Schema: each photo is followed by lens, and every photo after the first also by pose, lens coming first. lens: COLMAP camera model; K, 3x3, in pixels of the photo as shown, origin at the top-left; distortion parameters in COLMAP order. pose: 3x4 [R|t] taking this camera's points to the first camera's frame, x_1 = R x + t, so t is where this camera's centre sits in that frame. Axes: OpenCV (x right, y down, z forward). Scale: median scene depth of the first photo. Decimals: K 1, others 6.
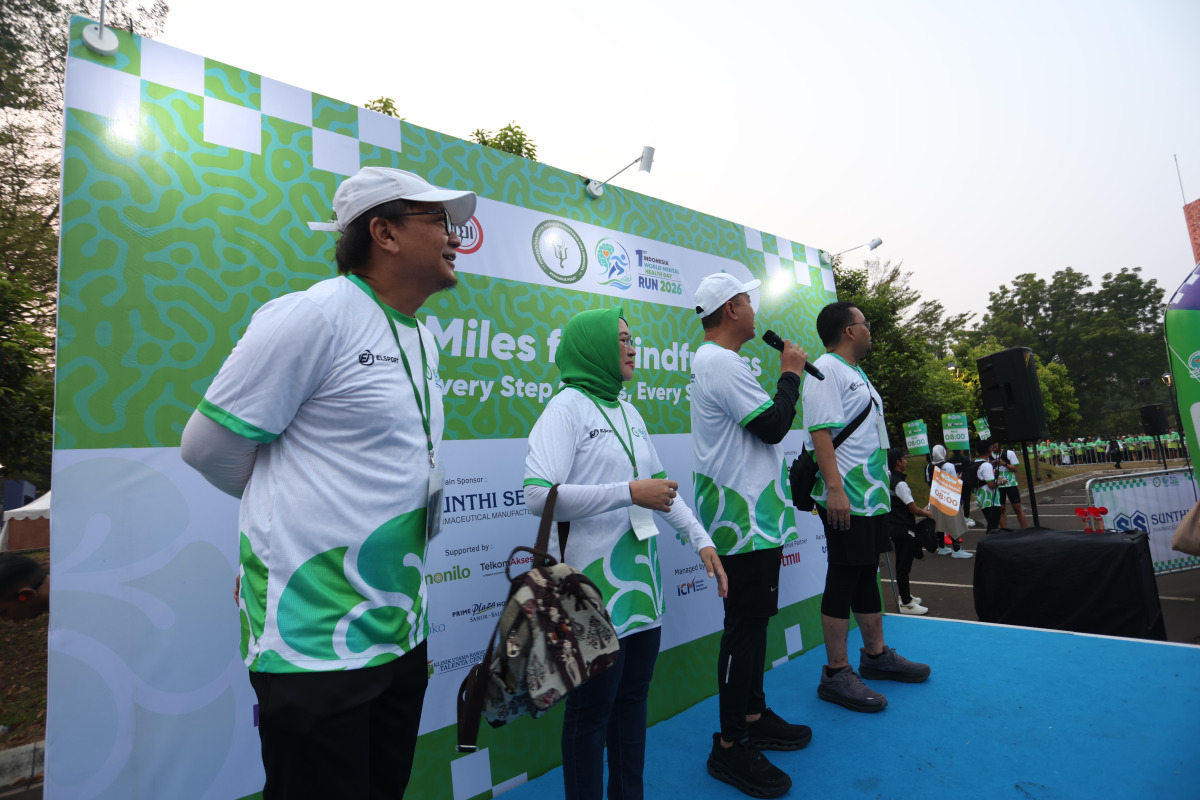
lens RADIAL K [[599.5, 0, 600.0], [0, 599.5, 400.0], [0, 0, 1]] dist [-0.073207, 0.031574]
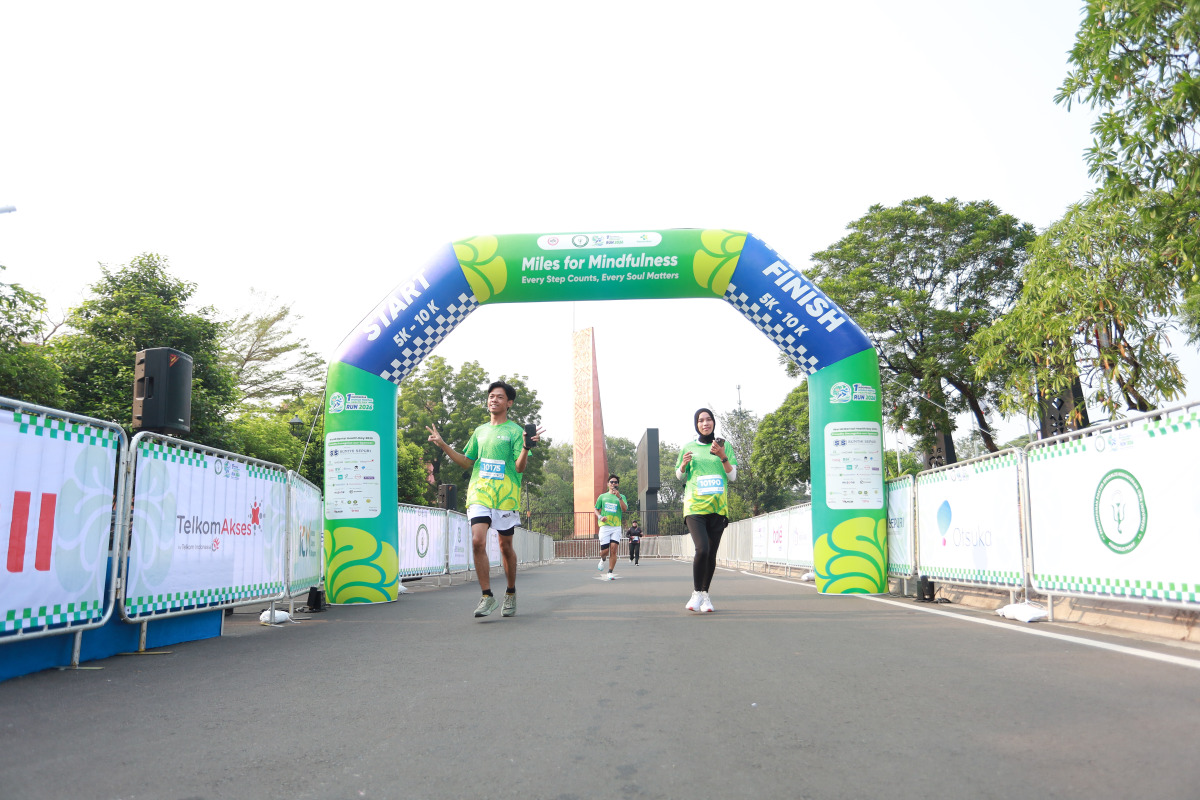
lens RADIAL K [[793.0, 0, 605.4], [0, 793.0, 407.4], [0, 0, 1]] dist [-0.056334, 0.071871]
pose [[0.676517, 0.206227, 0.706962, 0.033881], [-0.142294, 0.978504, -0.149271, 0.017273], [-0.722549, 0.000388, 0.691320, -0.087707]]
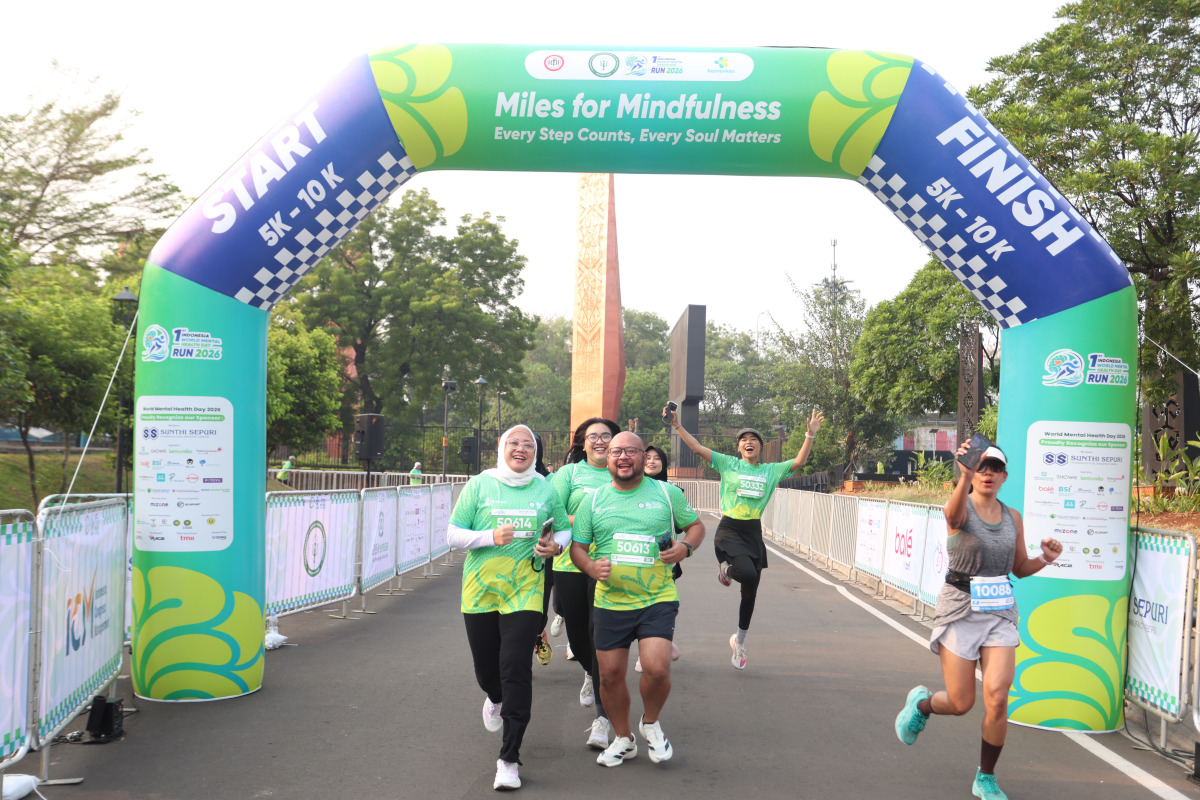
lens RADIAL K [[1197.3, 0, 603.6], [0, 1197.3, 398.5], [0, 0, 1]] dist [-0.001769, 0.156211]
pose [[0.678486, 0.150123, 0.719111, 0.054933], [-0.187534, 0.981858, -0.028035, -0.008390], [-0.710273, -0.115836, 0.694330, -0.058652]]
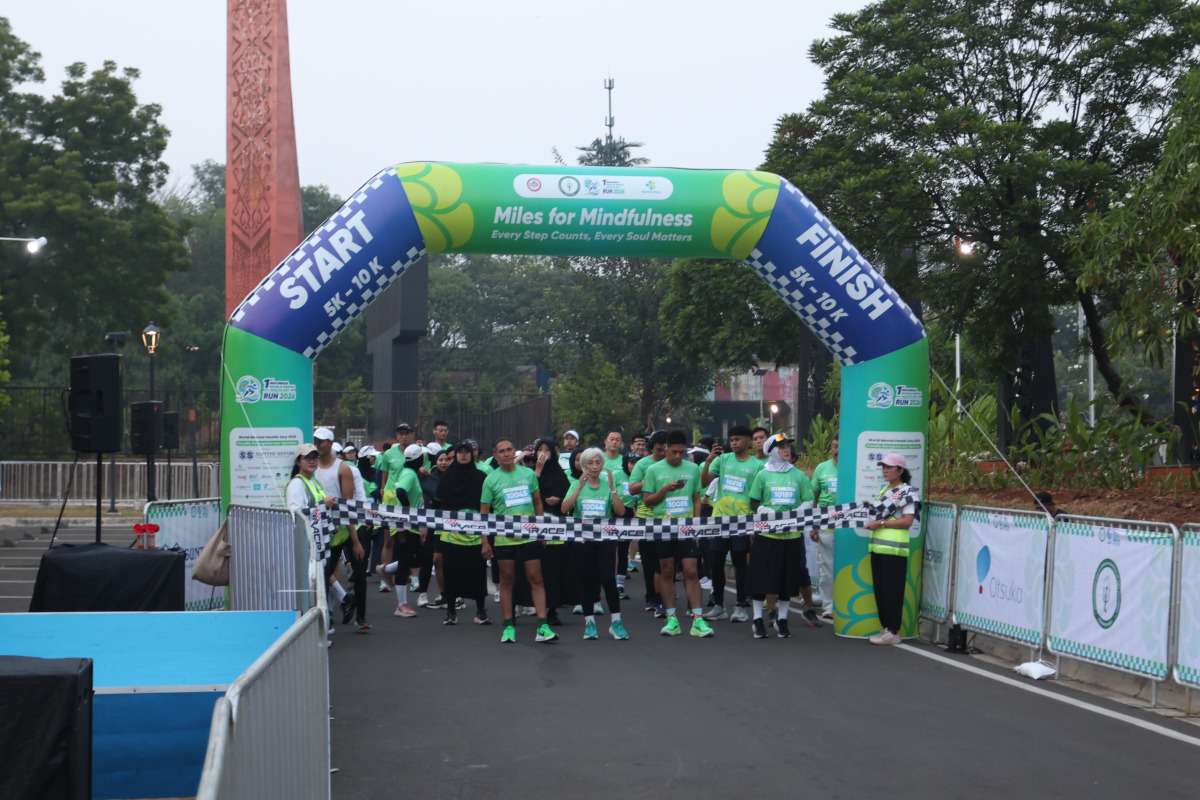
lens RADIAL K [[2165.3, 0, 596.8], [0, 2165.3, 398.8], [0, 0, 1]] dist [0.044166, 0.396713]
pose [[0.525027, 0.104885, 0.844598, -0.243022], [-0.166831, 0.985808, -0.018714, -0.011001], [-0.834574, -0.131079, 0.535074, -0.203761]]
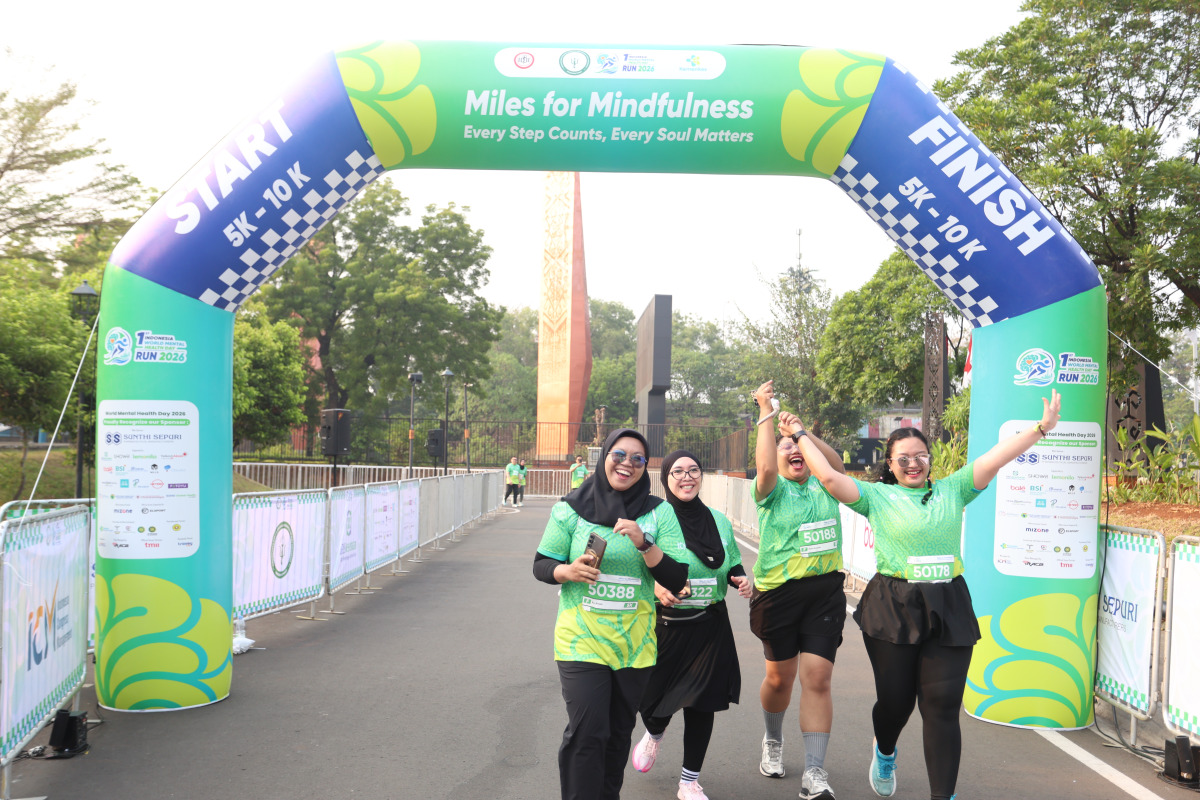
lens RADIAL K [[1197.3, 0, 603.6], [0, 1197.3, 398.5], [0, 0, 1]] dist [-0.001769, 0.156211]
pose [[0.658418, 0.139497, 0.739613, 0.055121], [-0.181510, 0.983100, -0.023837, -0.010456], [-0.730439, -0.118552, 0.672611, -0.056305]]
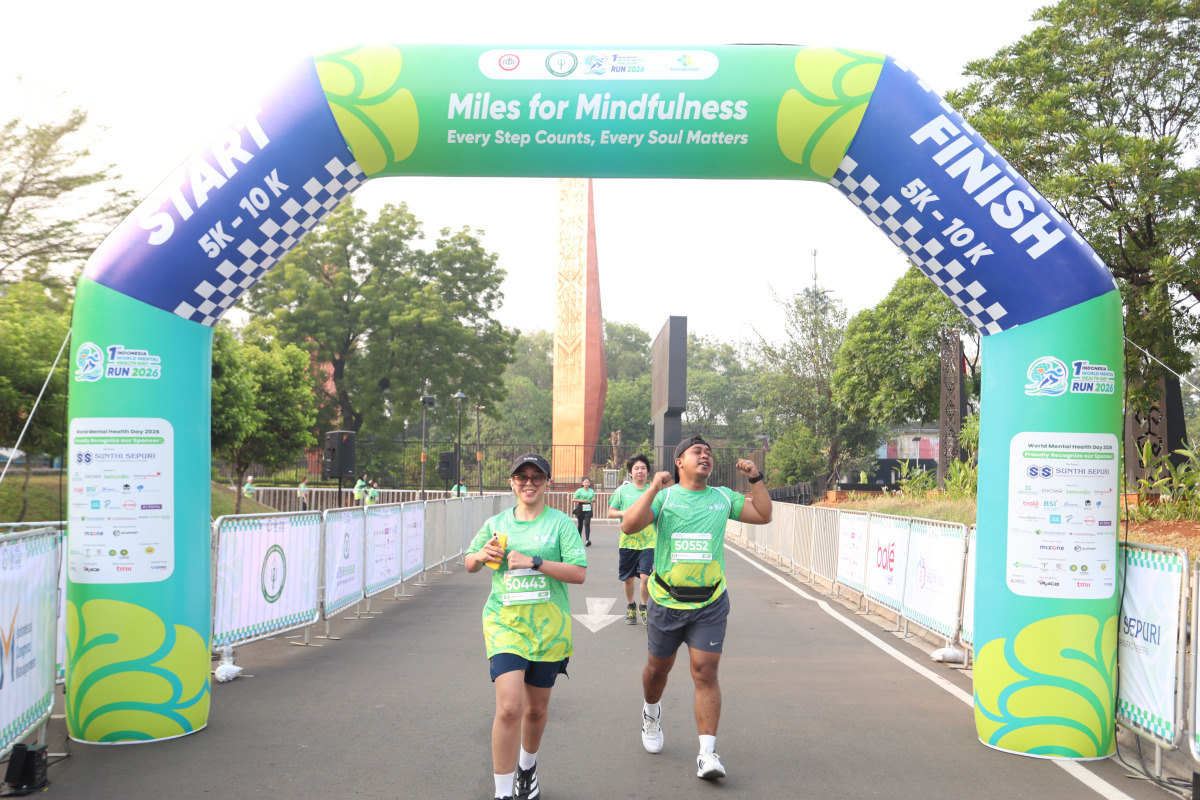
lens RADIAL K [[1194.3, 0, 605.1], [0, 1194.3, 398.8], [0, 0, 1]] dist [0.005666, 0.140262]
pose [[0.670346, 0.148612, 0.727015, 0.065265], [-0.174528, 0.983832, -0.040185, -0.009985], [-0.721232, -0.099947, 0.685445, -0.053714]]
